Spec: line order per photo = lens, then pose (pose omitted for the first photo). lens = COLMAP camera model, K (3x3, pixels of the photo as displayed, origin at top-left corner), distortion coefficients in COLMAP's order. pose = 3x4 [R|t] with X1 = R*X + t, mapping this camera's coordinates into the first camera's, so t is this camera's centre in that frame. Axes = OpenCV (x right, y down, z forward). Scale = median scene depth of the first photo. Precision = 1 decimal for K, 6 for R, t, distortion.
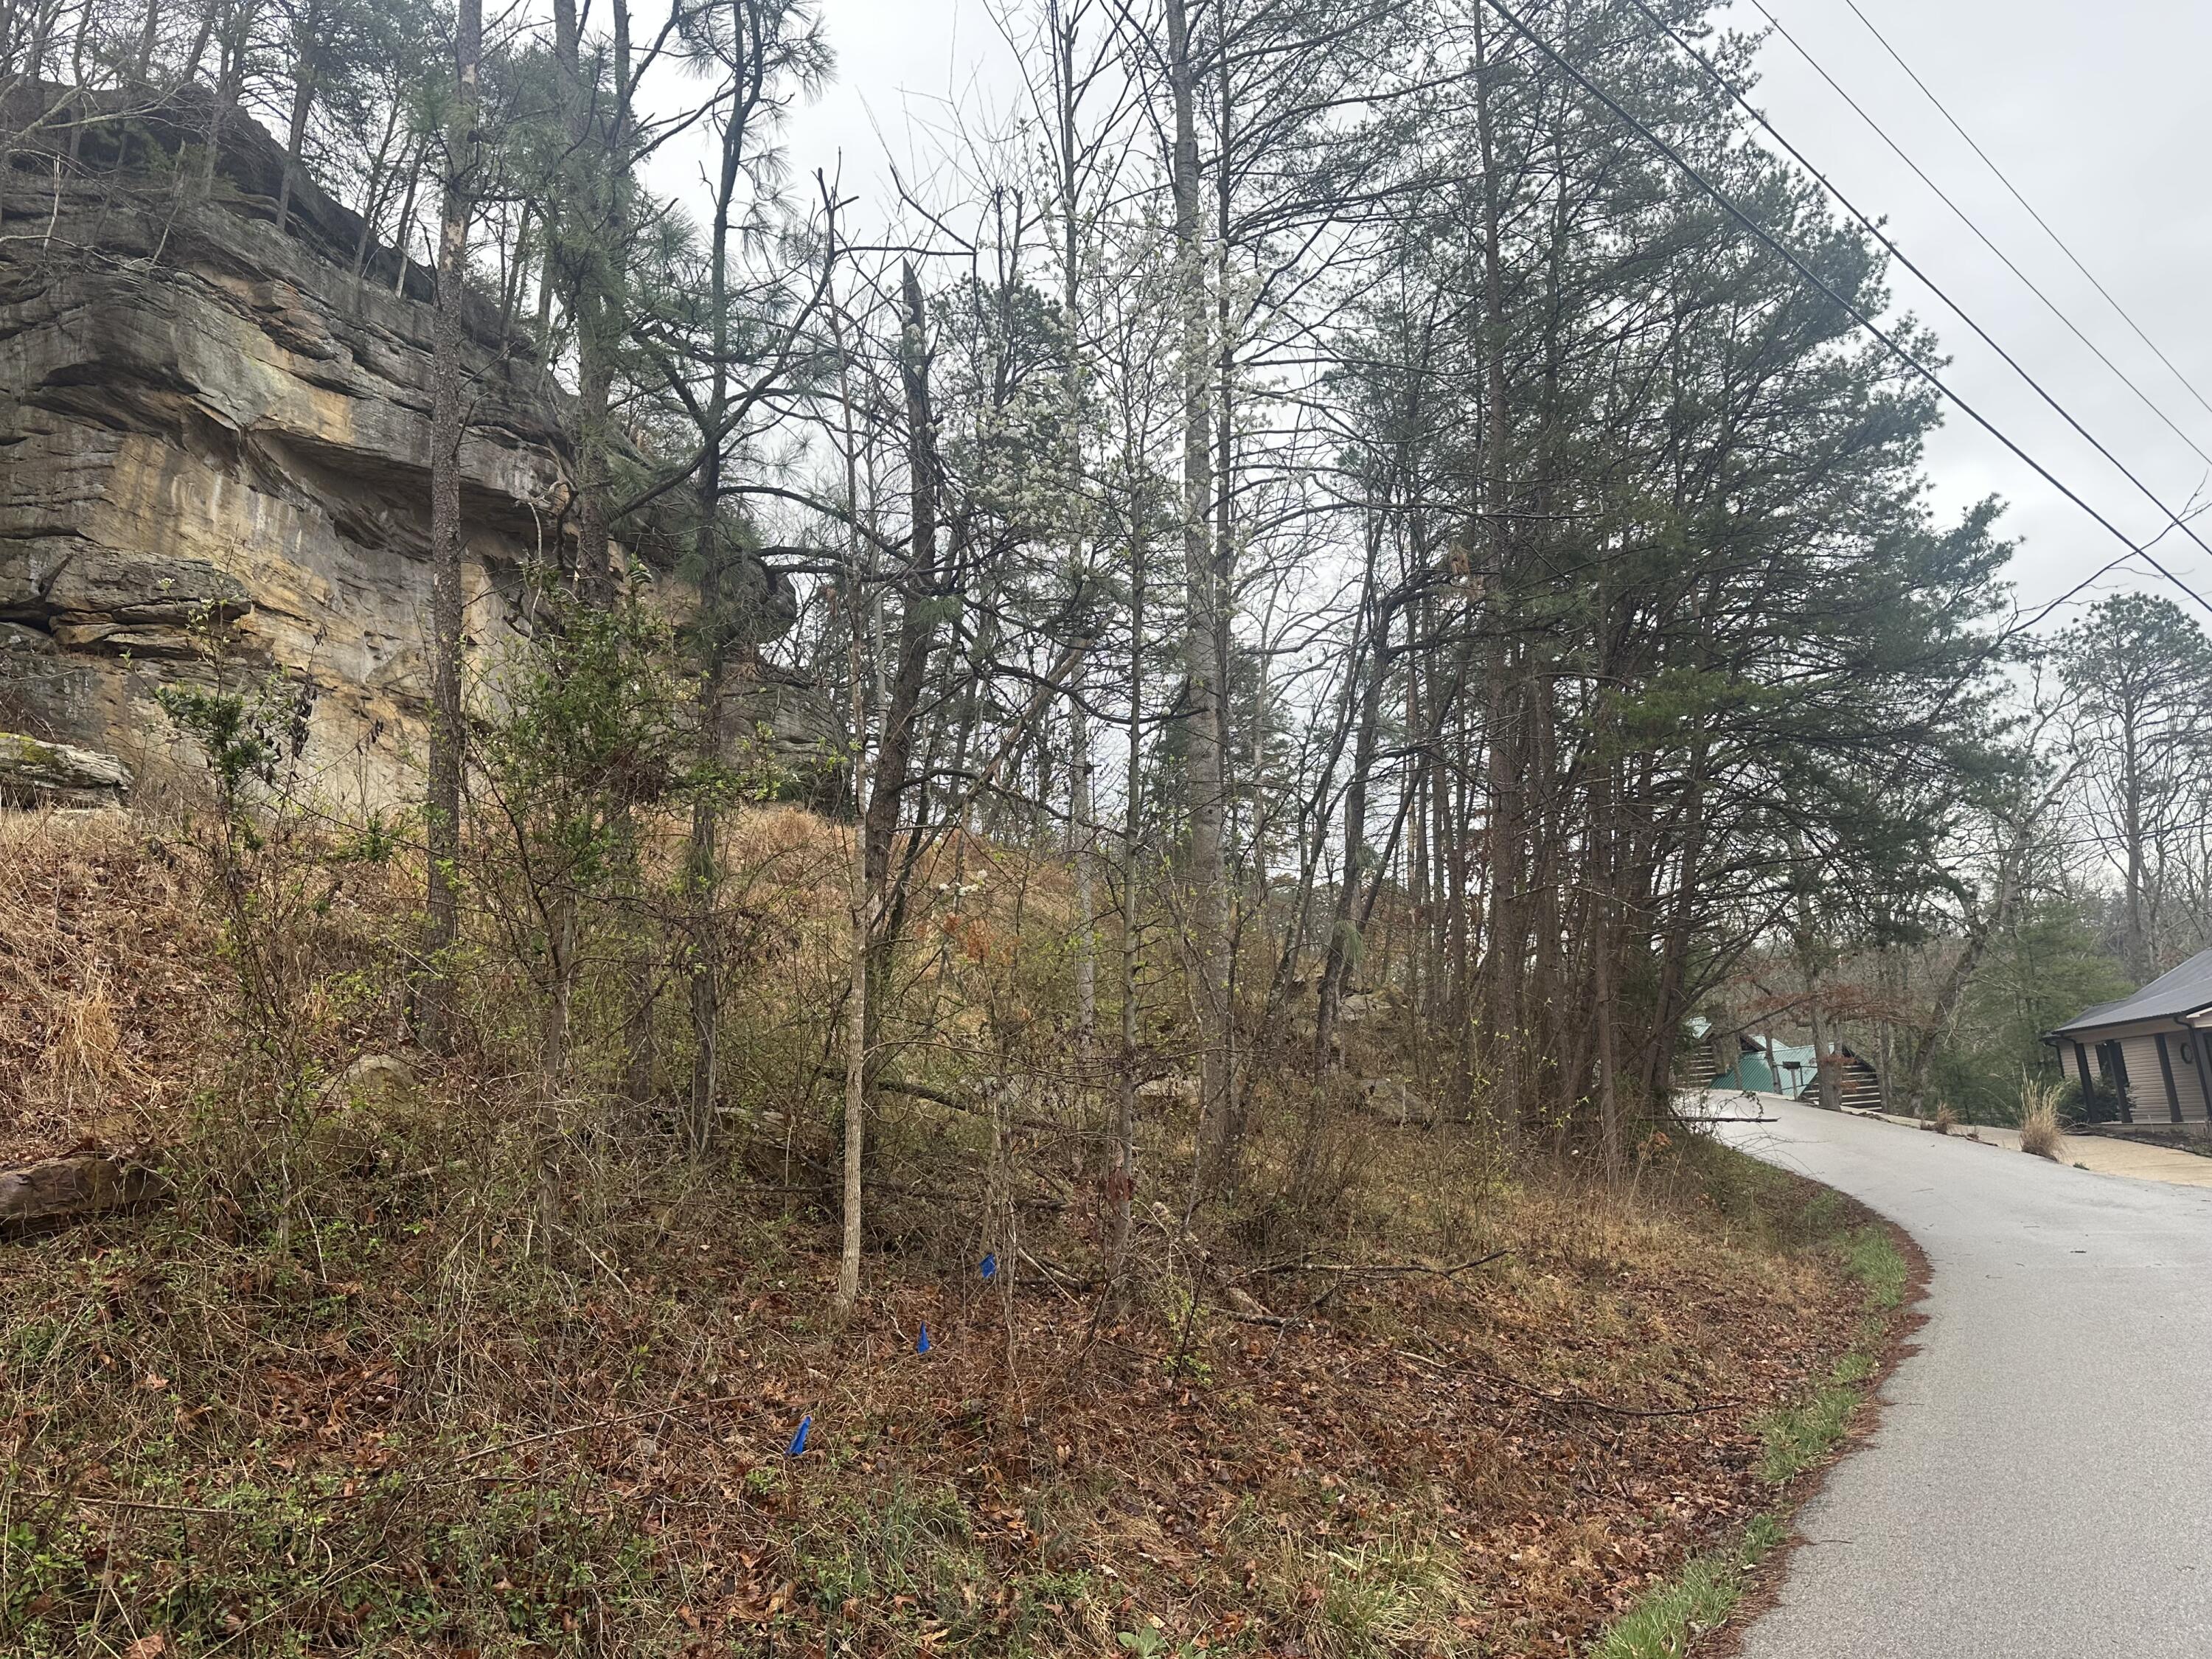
lens RADIAL K [[1545.1, 0, 1112.4], [0, 1545.1, 823.8], [0, 0, 1]] dist [0.064585, -0.078003]
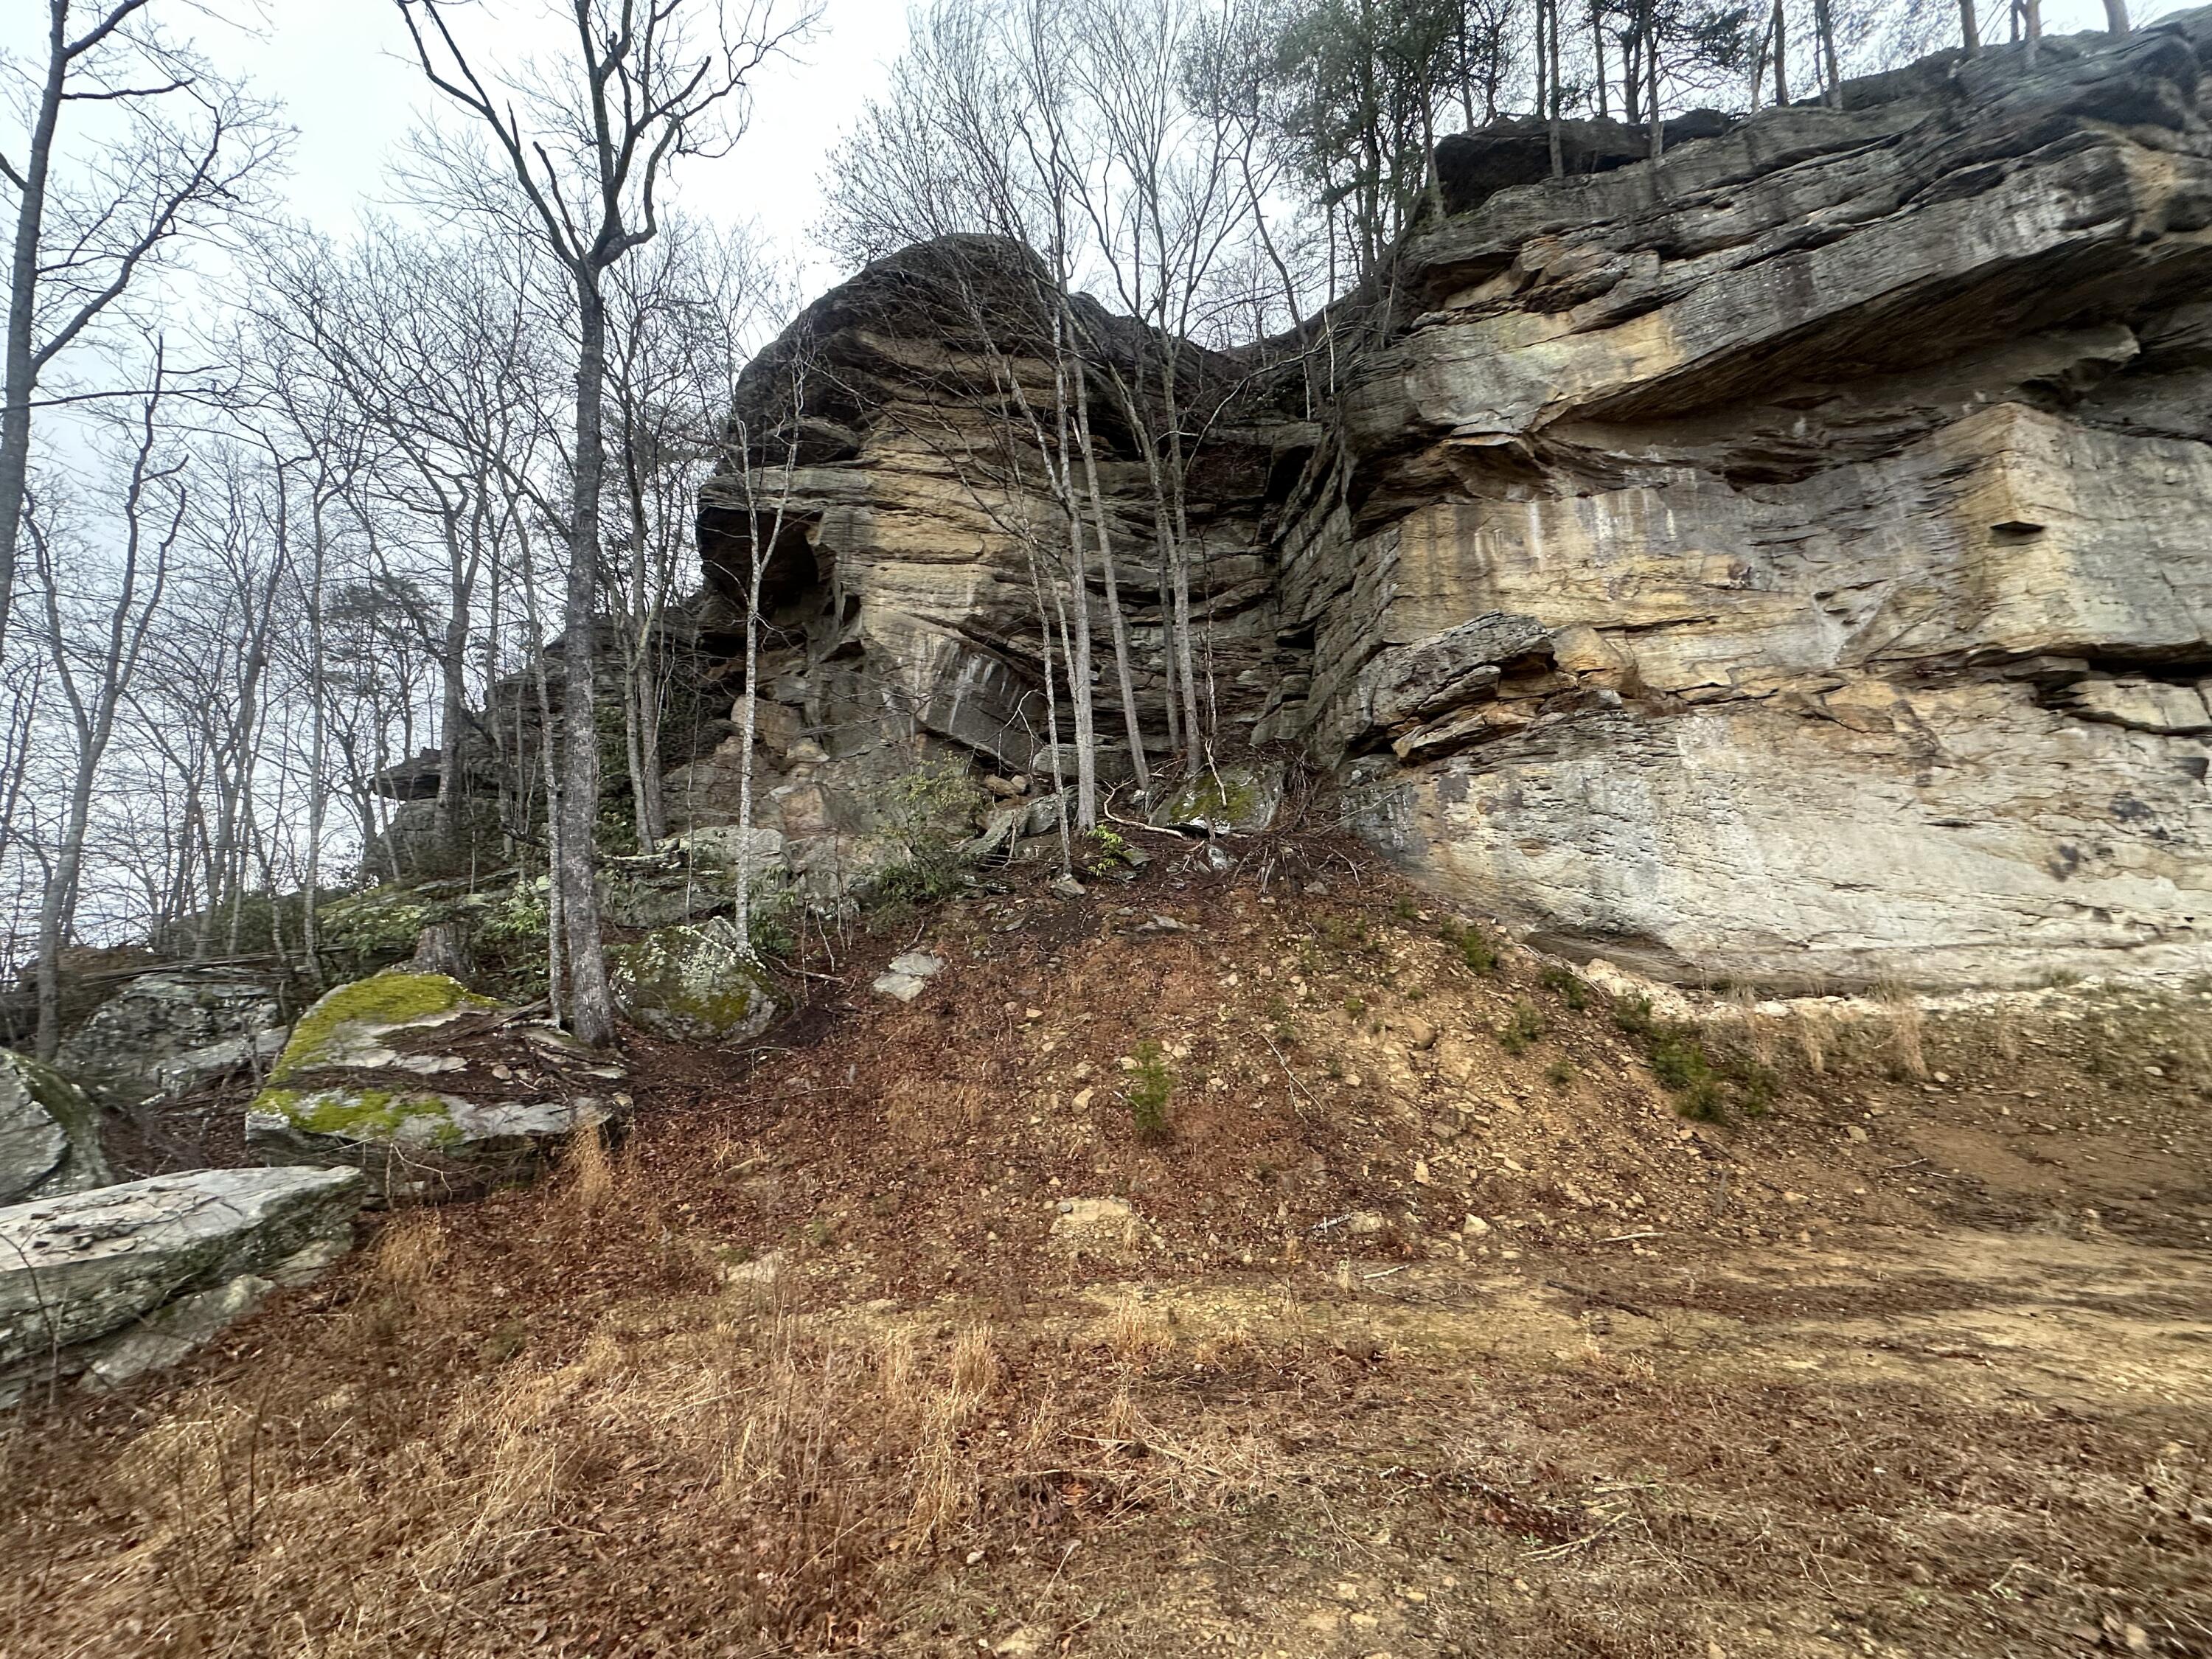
lens RADIAL K [[880.3, 0, 1105.0], [0, 880.3, 828.5], [0, 0, 1]] dist [-0.003447, 0.000708]
pose [[0.135078, -0.176263, -0.975031, -0.189655], [0.204090, 0.967898, -0.146699, -0.035971], [0.969588, -0.179179, 0.166715, 0.718334]]
